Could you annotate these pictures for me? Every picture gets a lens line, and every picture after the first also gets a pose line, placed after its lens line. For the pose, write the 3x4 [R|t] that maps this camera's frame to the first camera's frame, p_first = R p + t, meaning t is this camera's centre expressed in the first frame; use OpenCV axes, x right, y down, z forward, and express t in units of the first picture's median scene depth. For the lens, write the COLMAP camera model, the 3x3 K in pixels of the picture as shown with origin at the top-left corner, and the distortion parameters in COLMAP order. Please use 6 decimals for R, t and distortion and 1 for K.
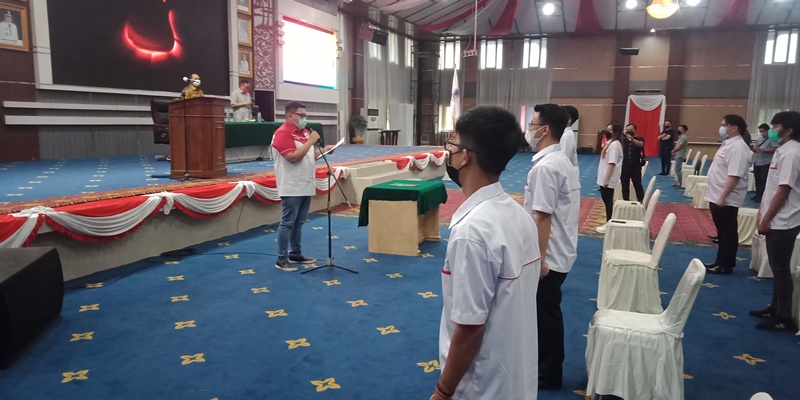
lens RADIAL K [[577.9, 0, 400.0], [0, 577.9, 200.0], [0, 0, 1]] dist [0.002606, 0.000396]
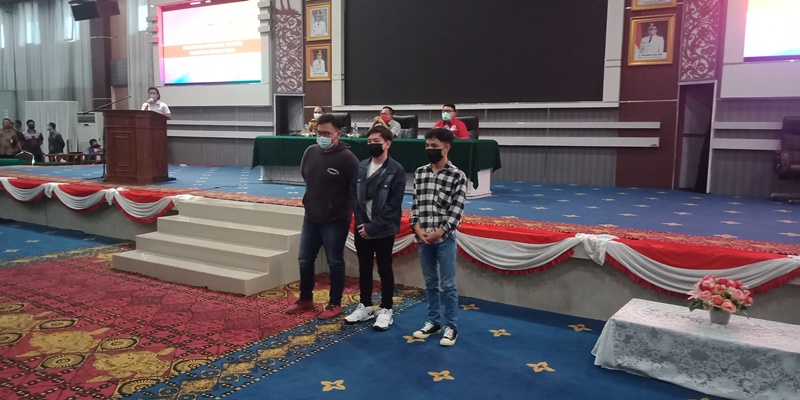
lens RADIAL K [[577.9, 0, 400.0], [0, 577.9, 200.0], [0, 0, 1]] dist [0.002606, 0.000396]
pose [[-0.165782, 0.092419, -0.981822, 0.376443], [-0.152052, 0.981298, 0.118044, -0.122259], [0.974370, 0.168857, -0.148629, 0.948575]]
